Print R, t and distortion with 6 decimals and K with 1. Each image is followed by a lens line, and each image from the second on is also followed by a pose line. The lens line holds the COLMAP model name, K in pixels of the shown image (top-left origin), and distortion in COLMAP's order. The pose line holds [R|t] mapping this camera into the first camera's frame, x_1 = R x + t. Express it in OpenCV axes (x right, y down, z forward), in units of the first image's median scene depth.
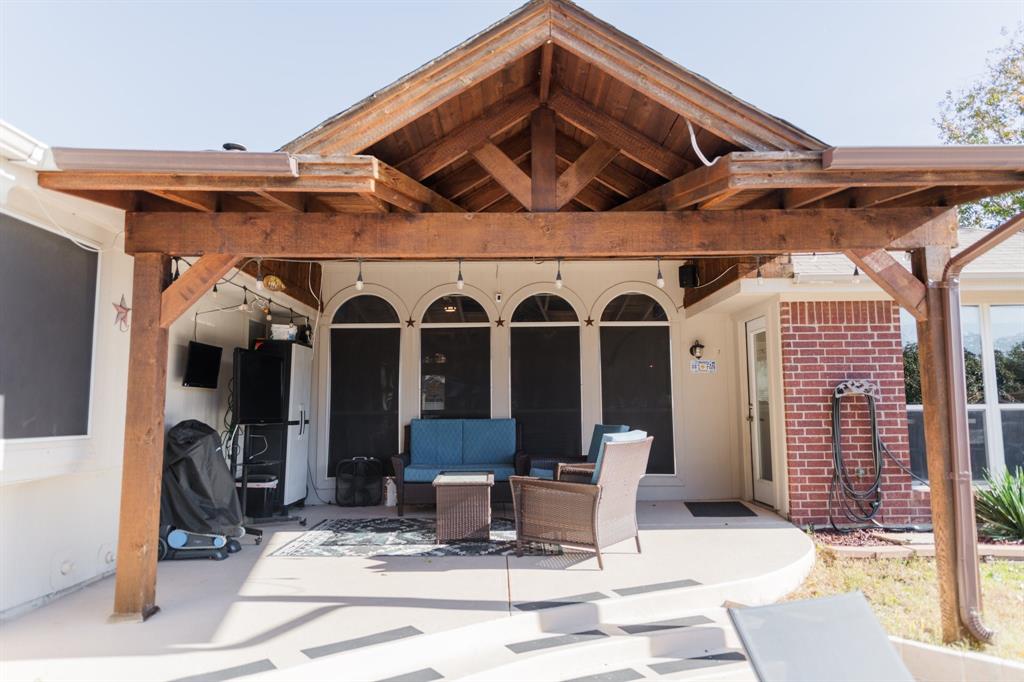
lens RADIAL K [[656.2, 0, 515.5], [0, 656.2, 339.7], [0, 0, 1]] dist [0.004962, 0.000374]
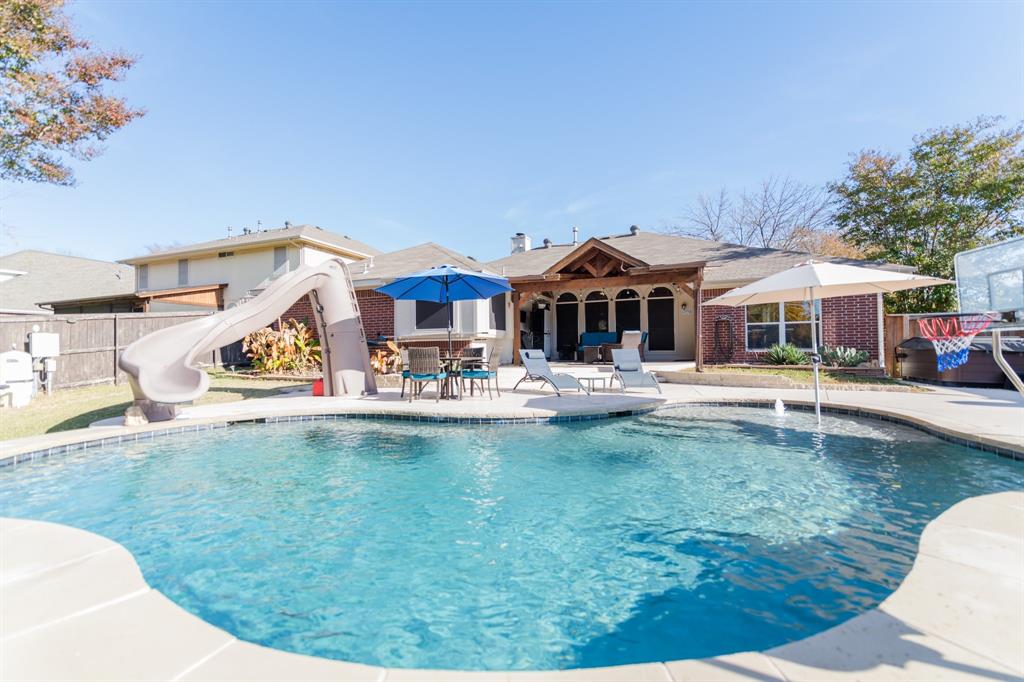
lens RADIAL K [[424.3, 0, 510.8], [0, 424.3, 342.2], [0, 0, 1]] dist [0.009920, -0.002077]
pose [[0.919878, -0.008494, -0.392113, 0.323563], [0.044664, 0.995530, 0.083216, -0.016460], [0.389653, -0.094062, 0.916146, -0.988320]]
